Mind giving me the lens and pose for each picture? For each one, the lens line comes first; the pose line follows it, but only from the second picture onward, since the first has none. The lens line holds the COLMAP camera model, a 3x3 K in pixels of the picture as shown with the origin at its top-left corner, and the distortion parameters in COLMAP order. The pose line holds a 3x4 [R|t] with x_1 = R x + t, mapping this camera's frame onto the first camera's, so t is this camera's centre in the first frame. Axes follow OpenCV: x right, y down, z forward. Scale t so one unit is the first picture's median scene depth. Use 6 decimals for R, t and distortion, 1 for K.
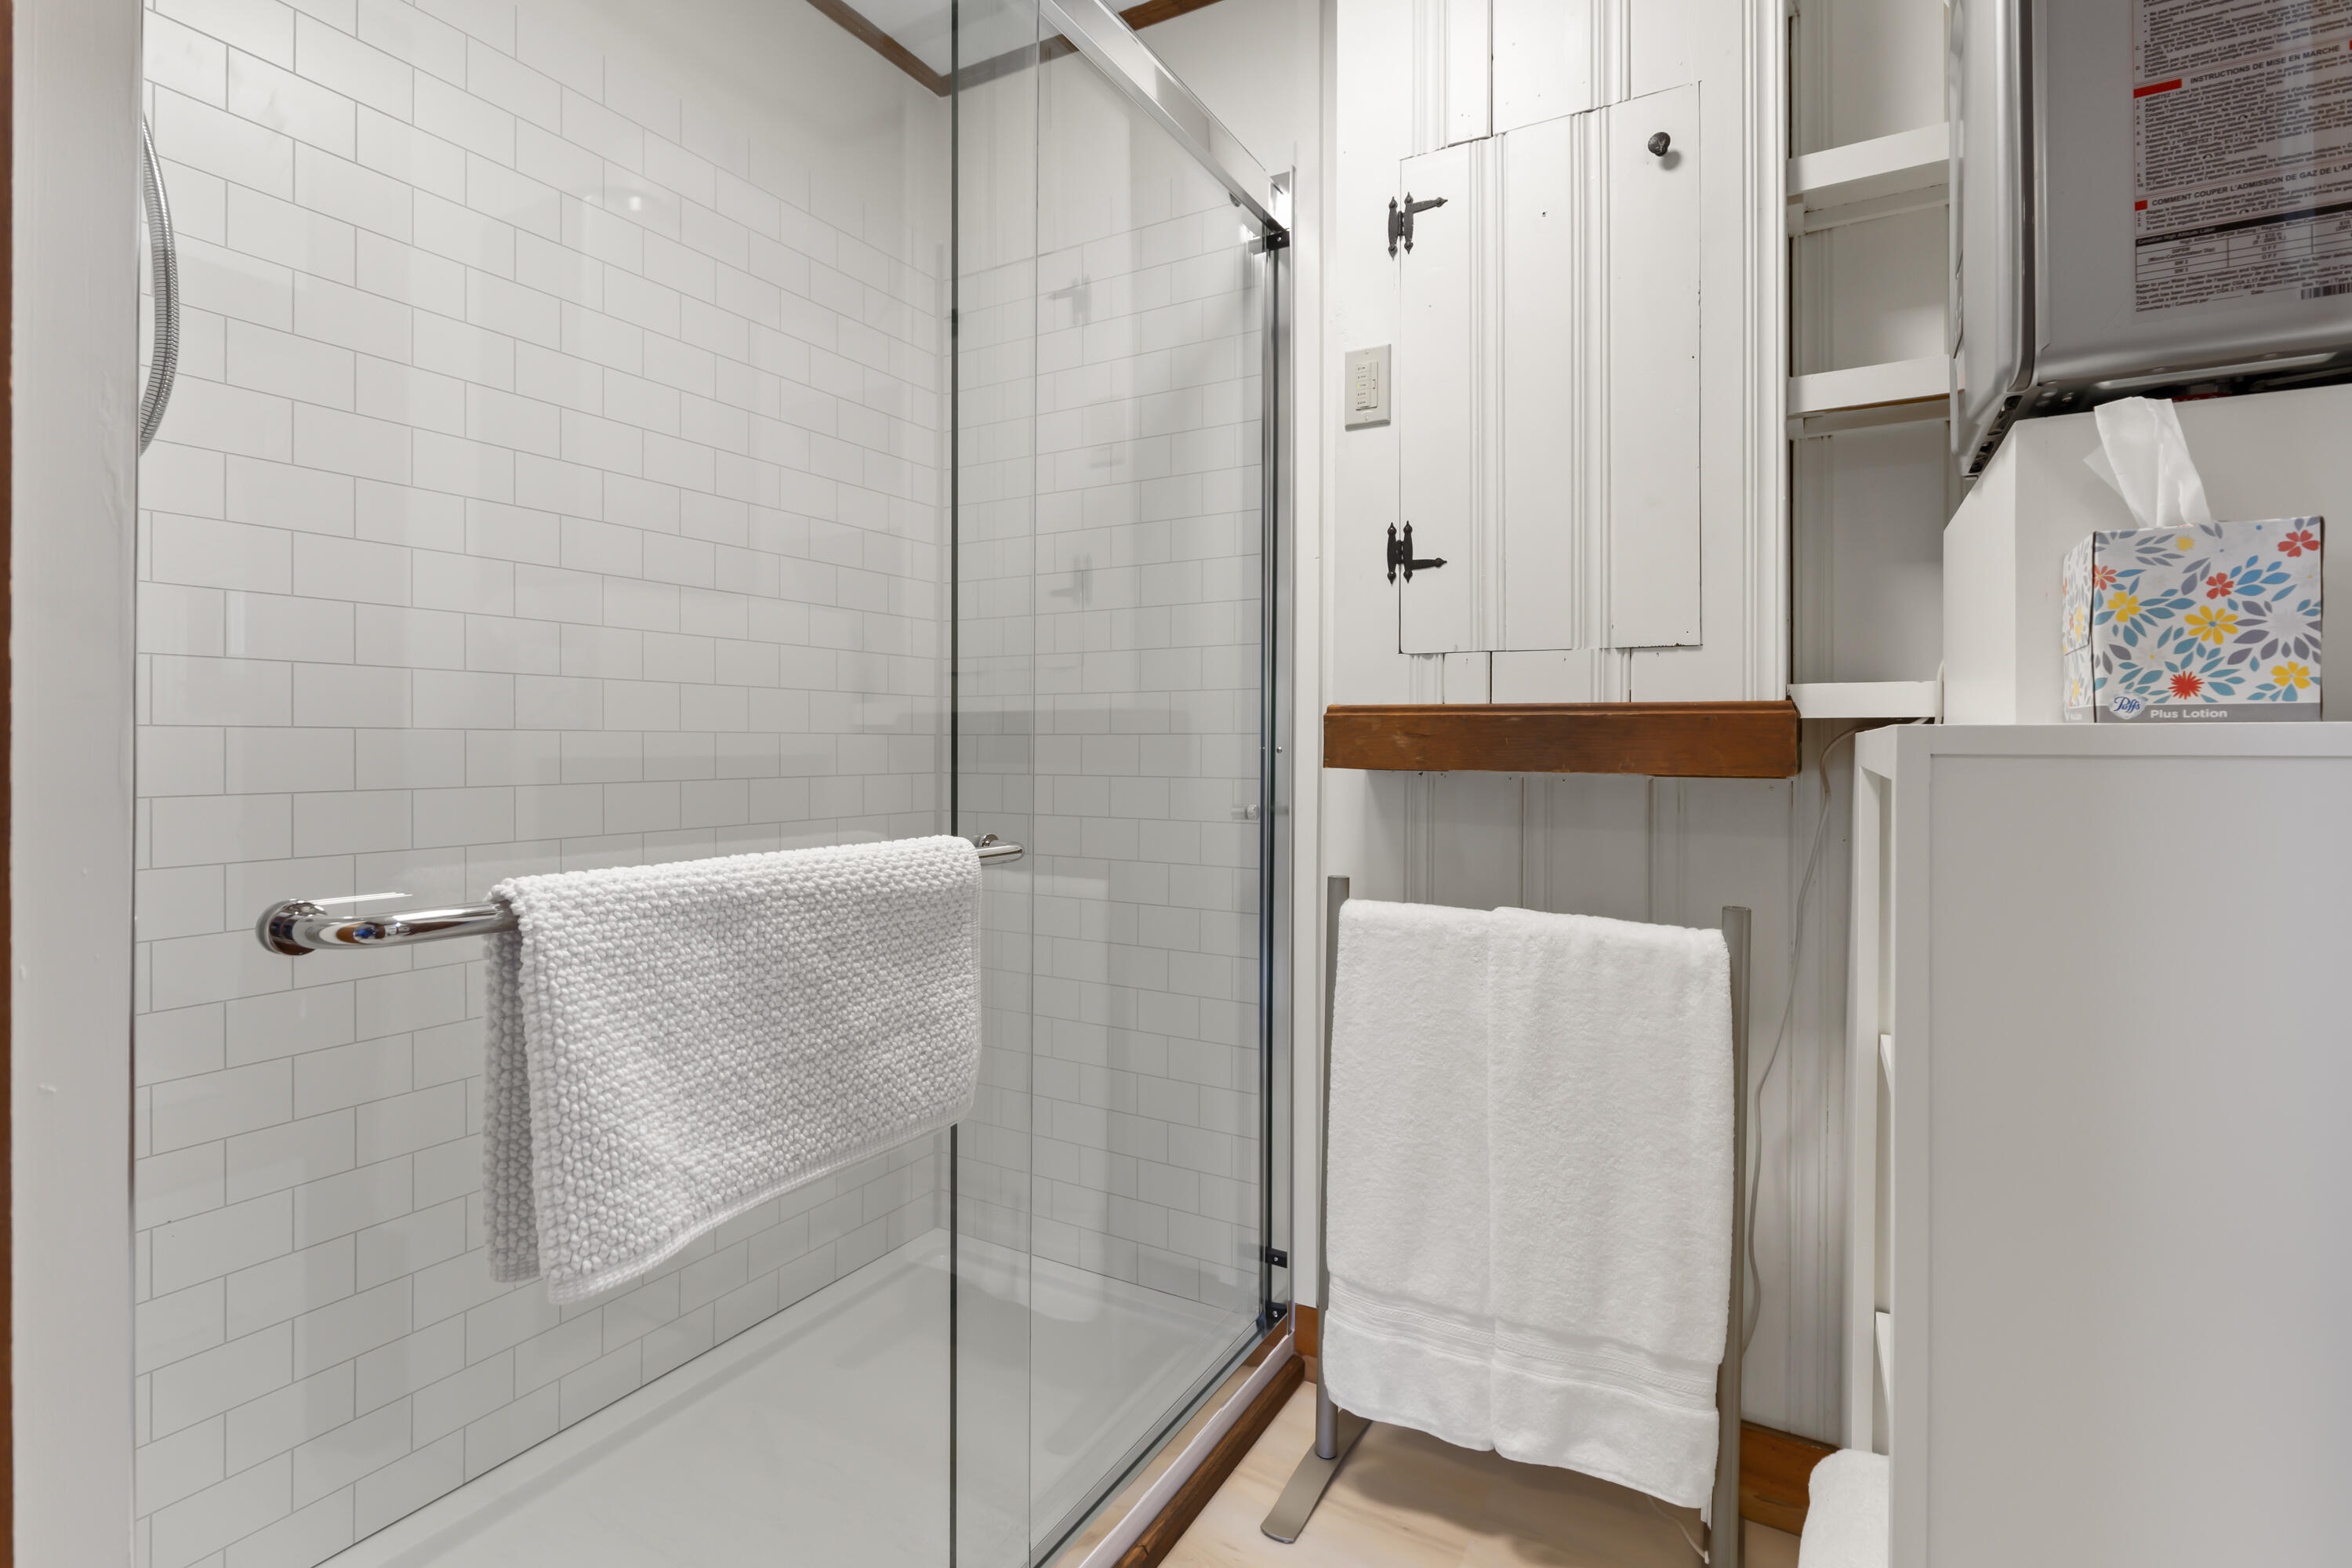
lens RADIAL K [[1106.1, 0, 1174.7], [0, 1106.1, 760.1], [0, 0, 1]] dist [0.003985, -0.001936]
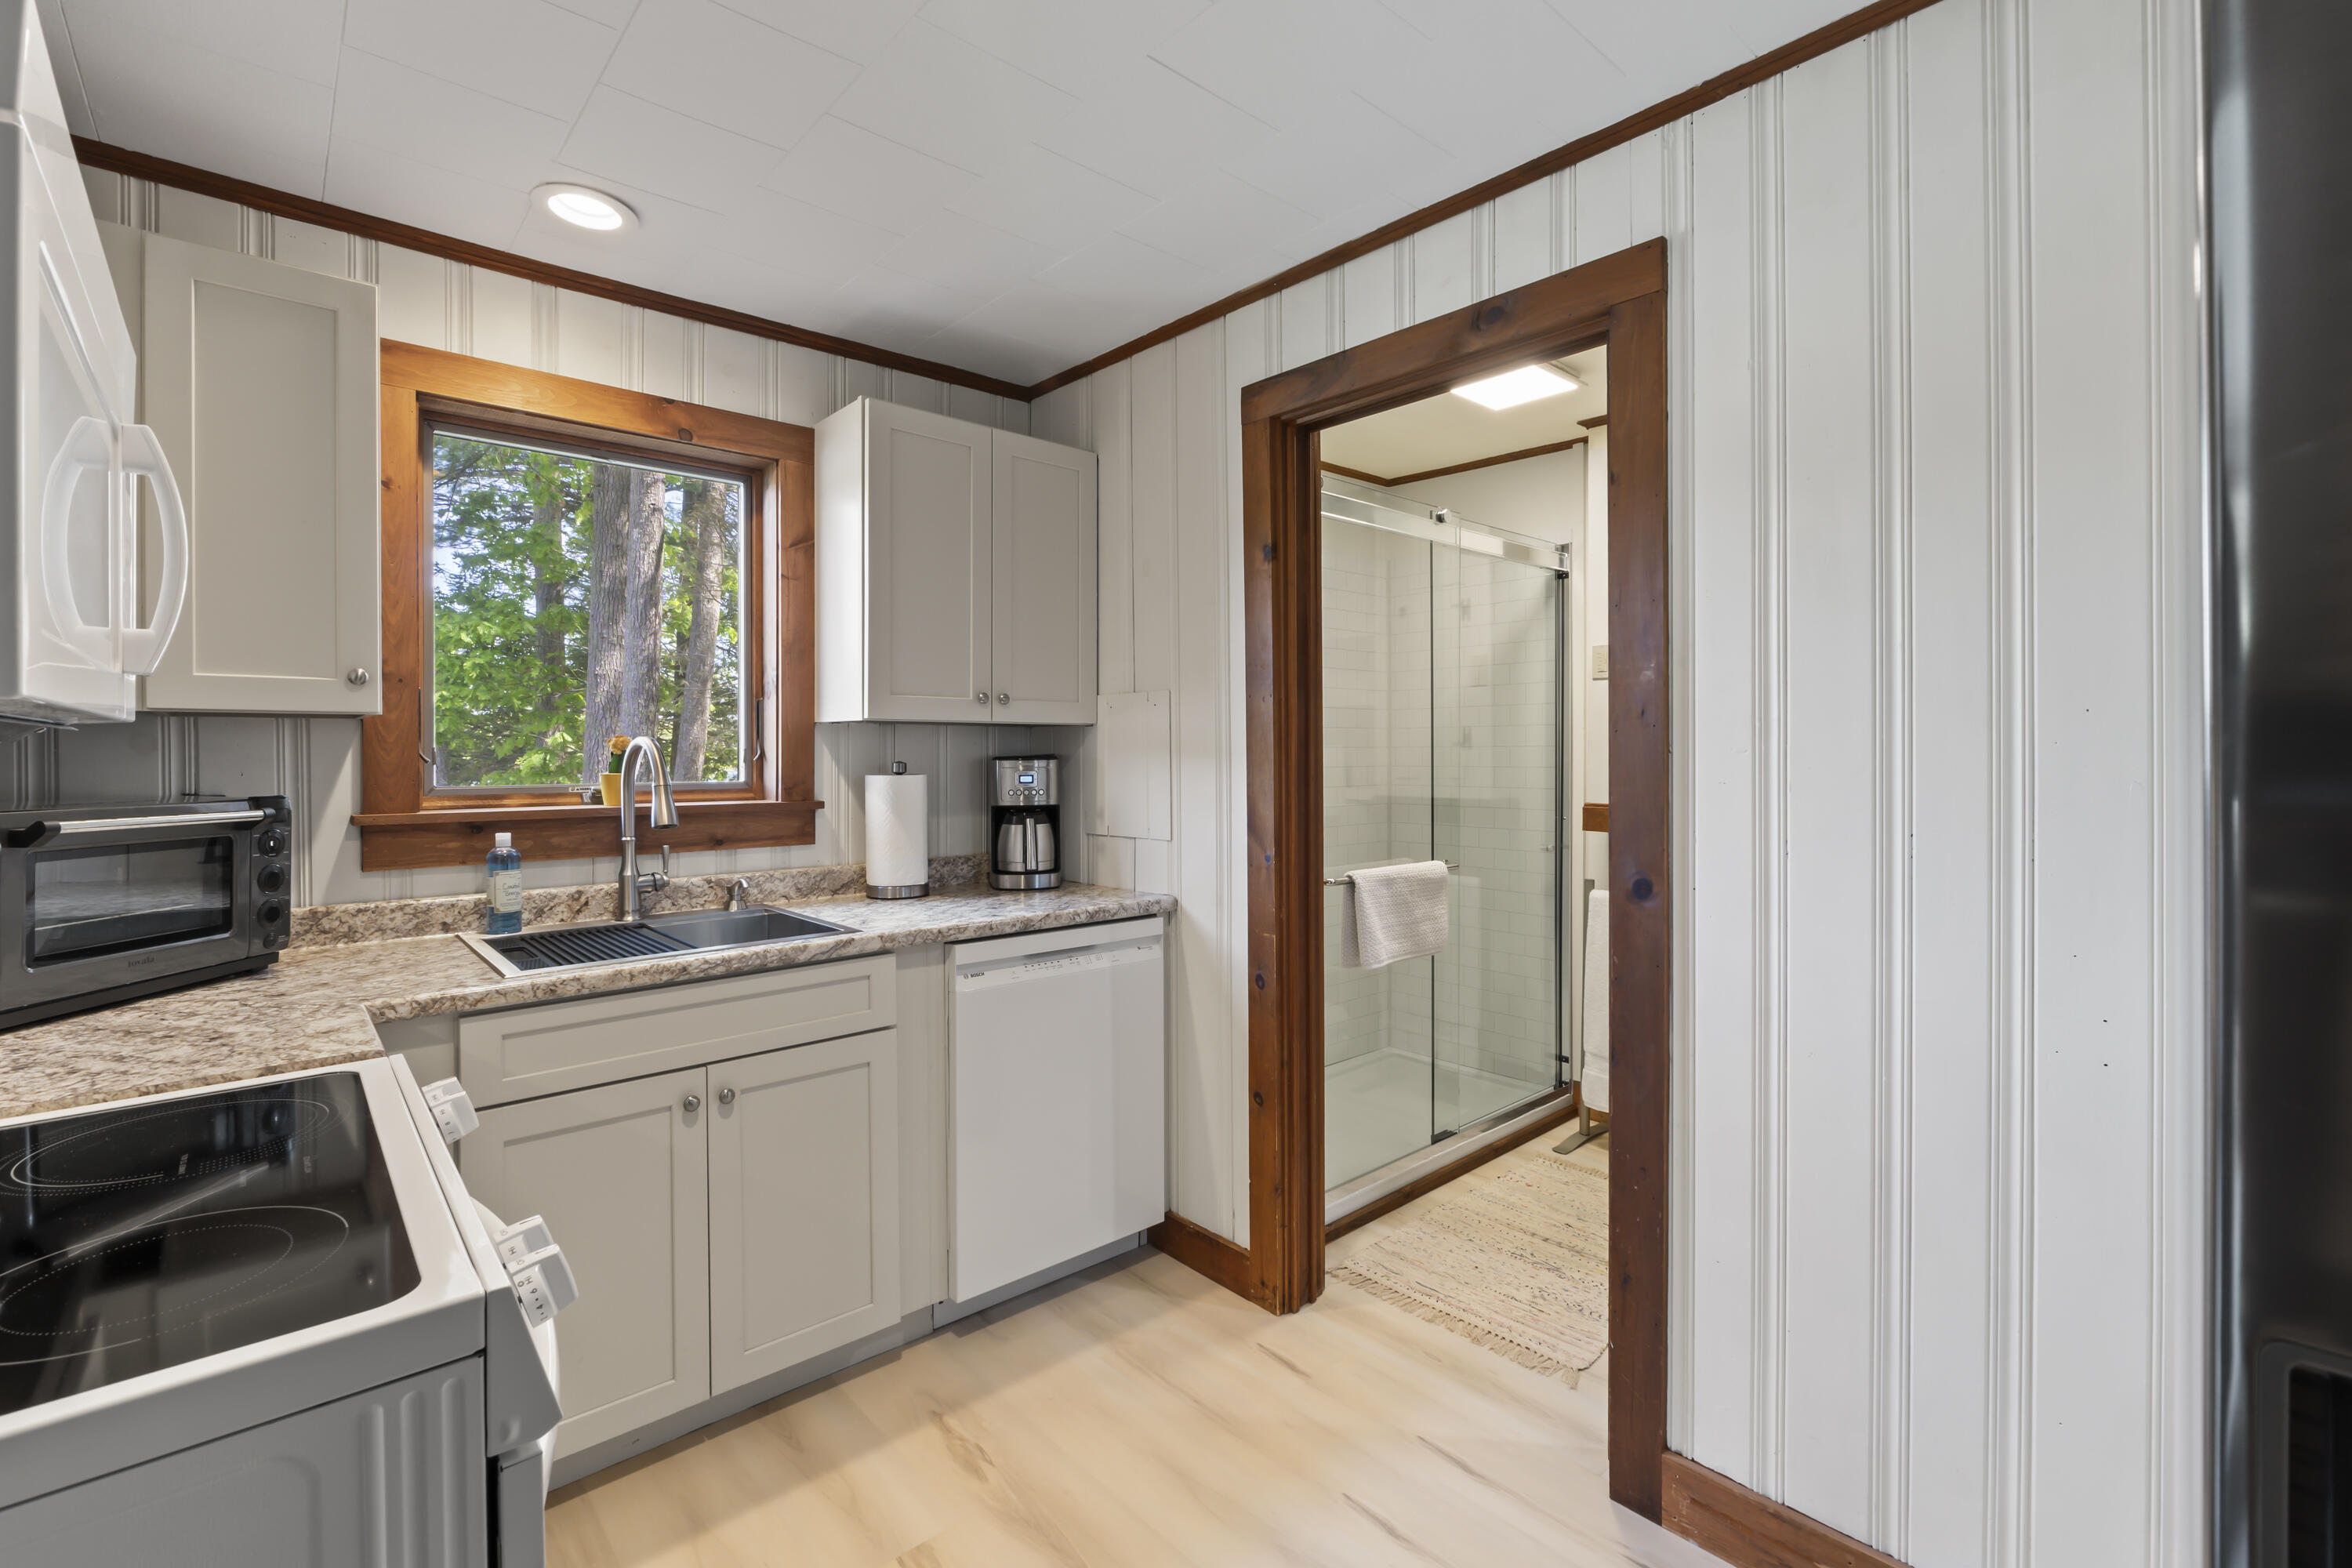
lens RADIAL K [[1012.9, 0, 1165.1], [0, 1012.9, 765.9], [0, 0, 1]] dist [-0.000355, 0.000680]
pose [[0.947579, -0.001886, -0.319516, -0.011914], [0.001694, 0.999998, -0.000880, -0.119861], [0.319517, 0.000293, 0.947581, -1.175380]]
